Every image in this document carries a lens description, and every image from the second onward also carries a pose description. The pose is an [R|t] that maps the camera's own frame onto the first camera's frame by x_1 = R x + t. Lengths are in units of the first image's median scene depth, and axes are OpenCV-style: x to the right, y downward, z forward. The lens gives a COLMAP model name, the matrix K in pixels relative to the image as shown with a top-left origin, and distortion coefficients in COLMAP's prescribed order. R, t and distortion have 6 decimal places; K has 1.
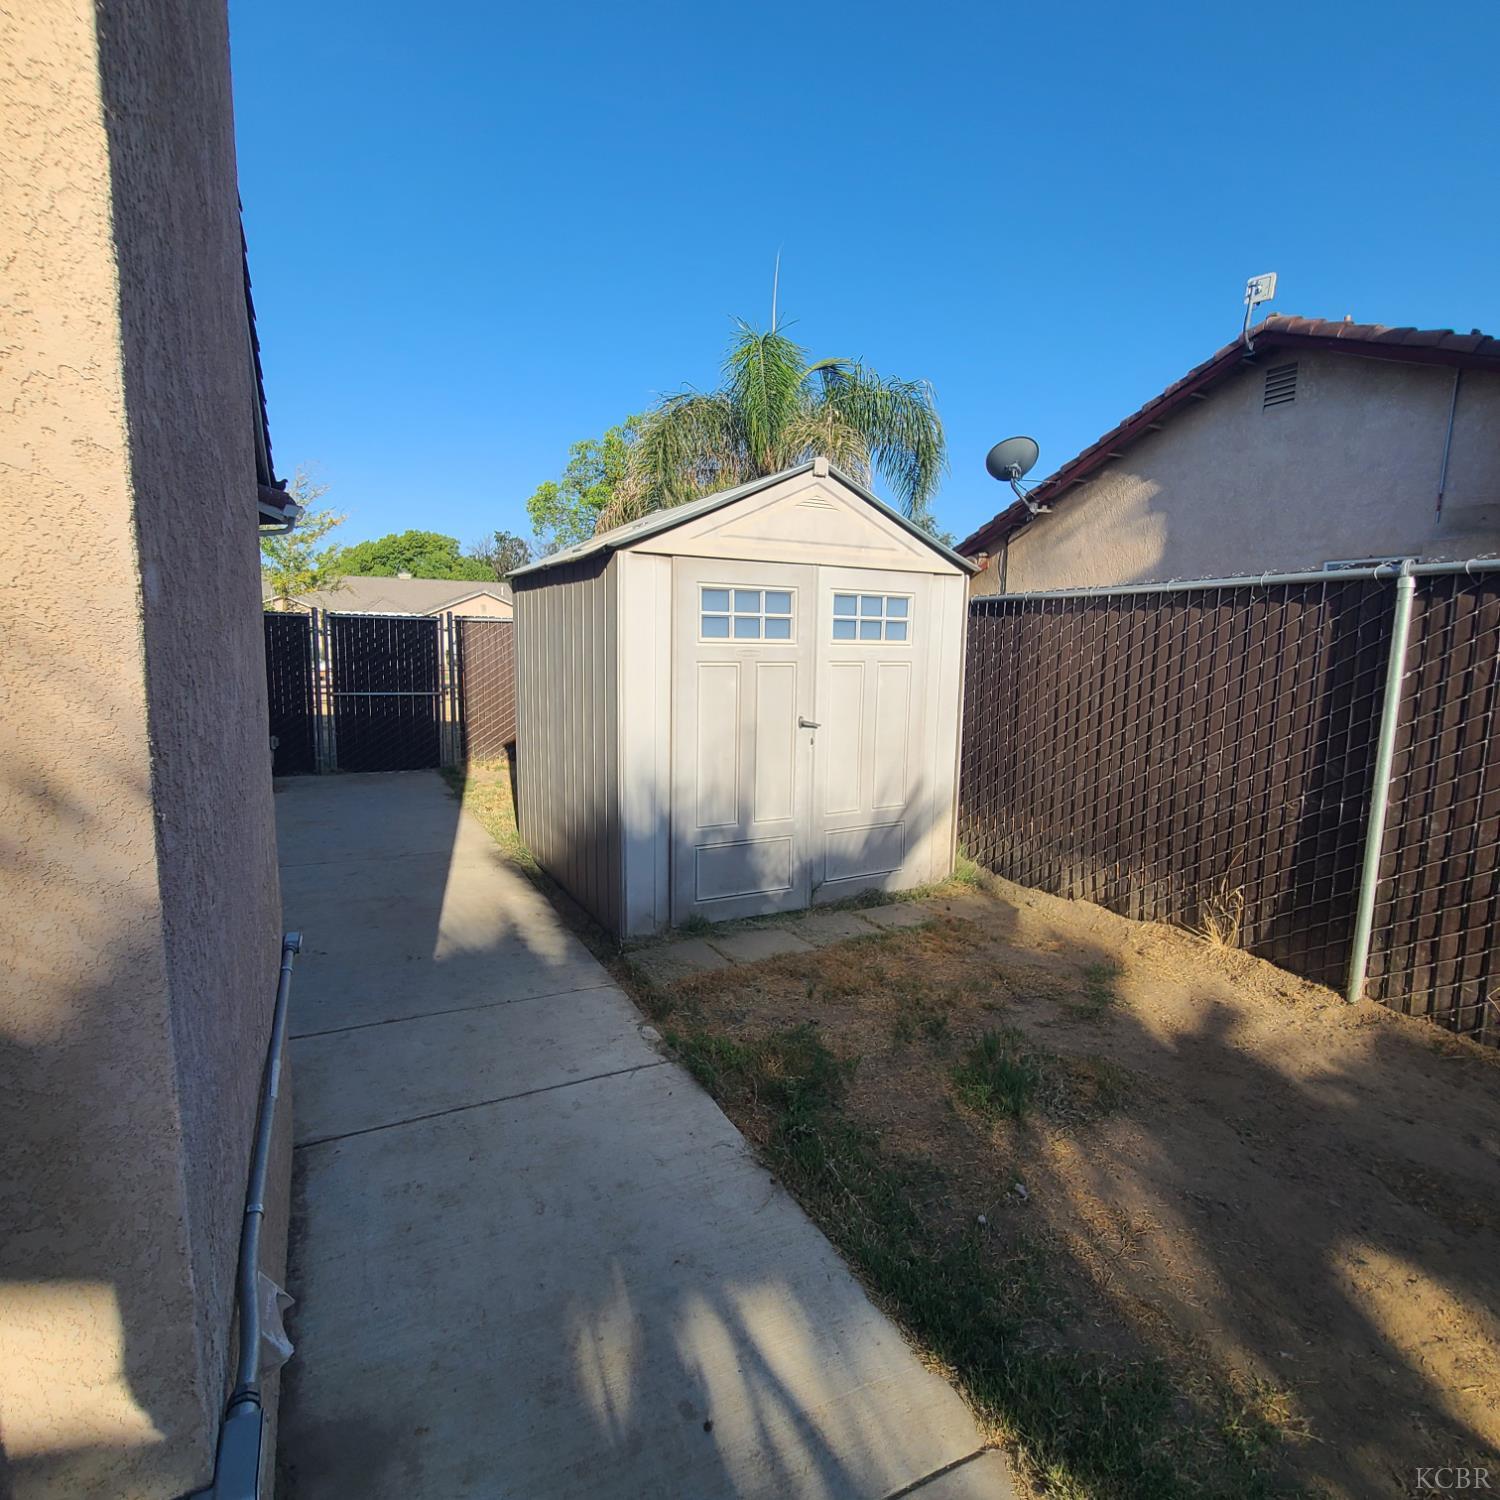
lens RADIAL K [[815.0, 0, 743.3], [0, 815.0, 750.8], [0, 0, 1]] dist [0.002843, -0.002980]
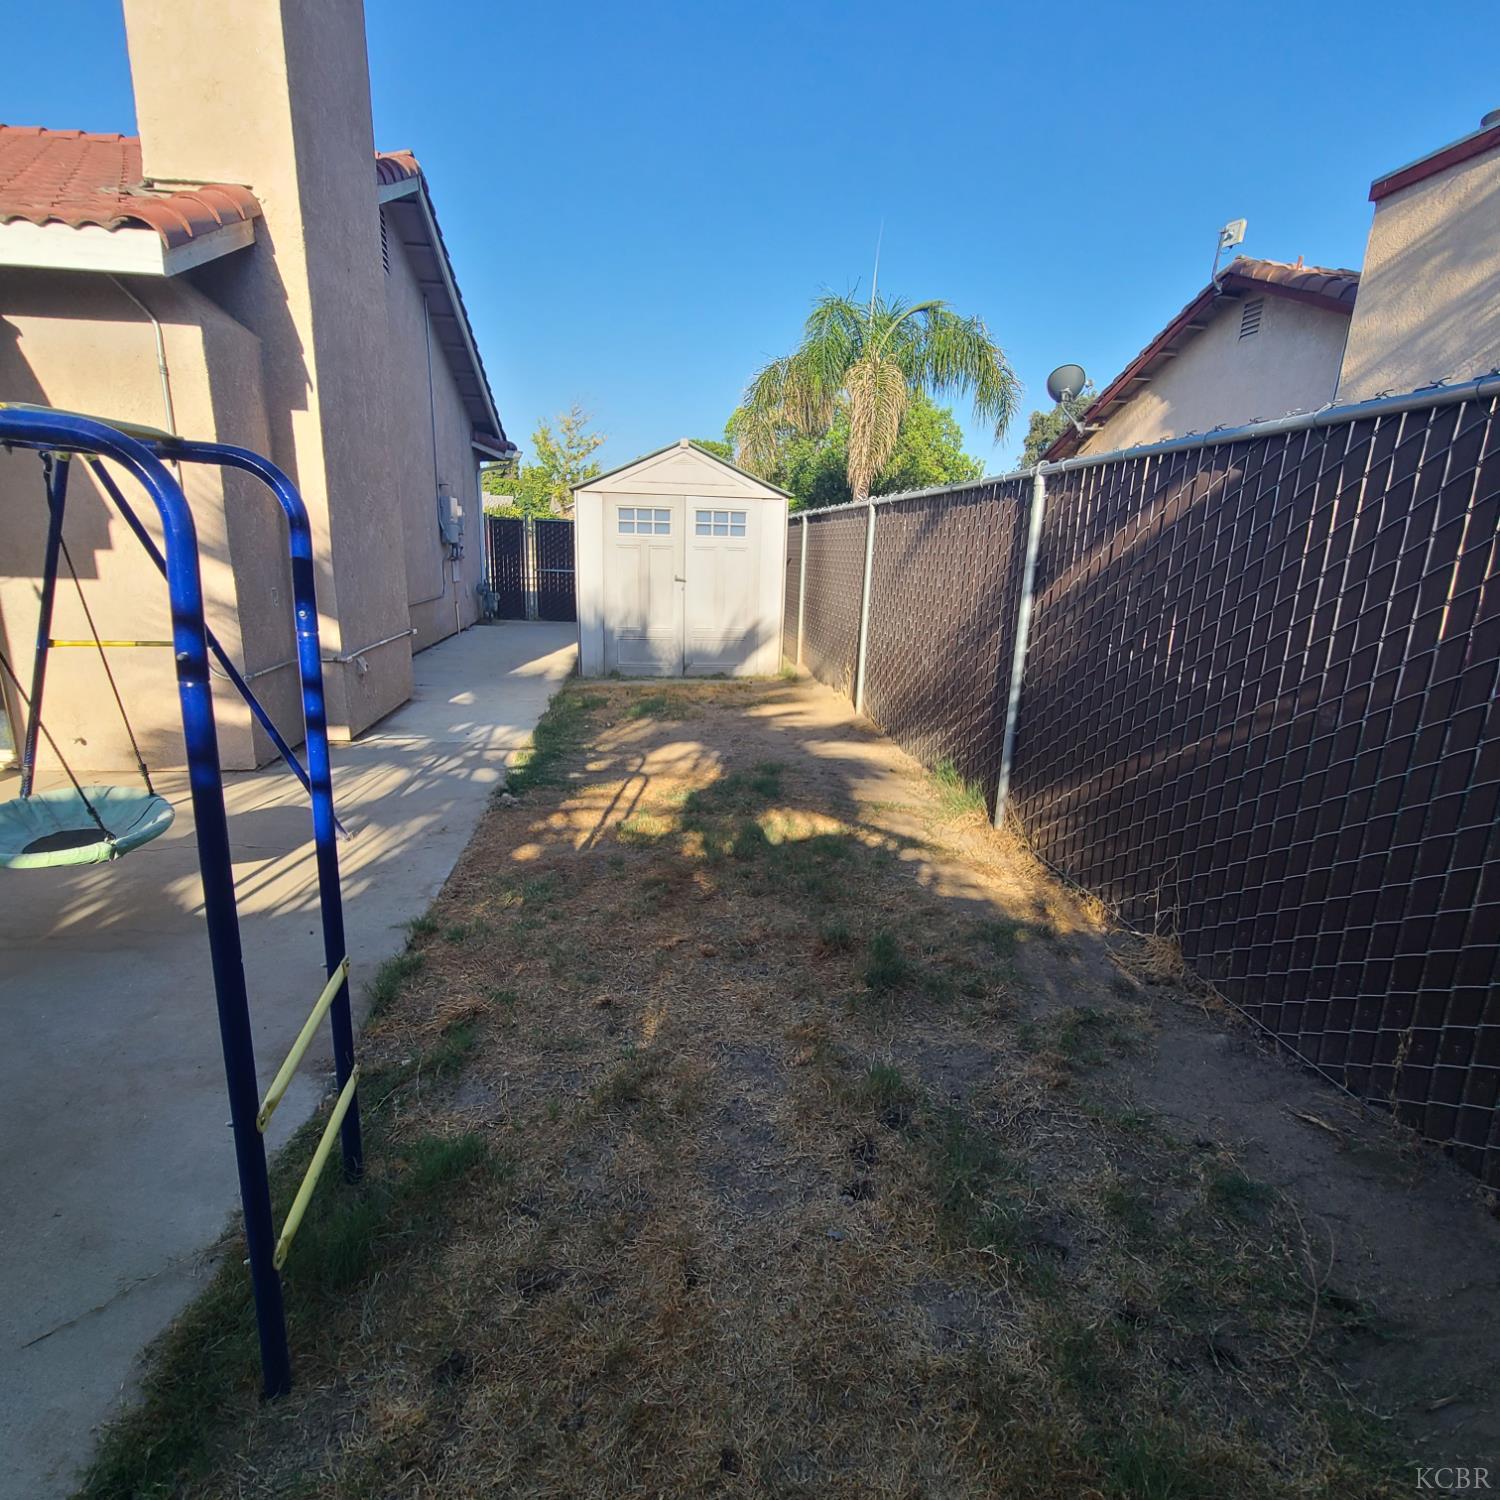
lens RADIAL K [[797.2, 0, 745.3], [0, 797.2, 743.5], [0, 0, 1]] dist [0.002027, -0.002438]
pose [[0.942658, 0.093993, -0.320251, 0.832004], [-0.057736, 0.990983, 0.120907, 0.110761], [0.328728, -0.095484, 0.939585, -0.733565]]
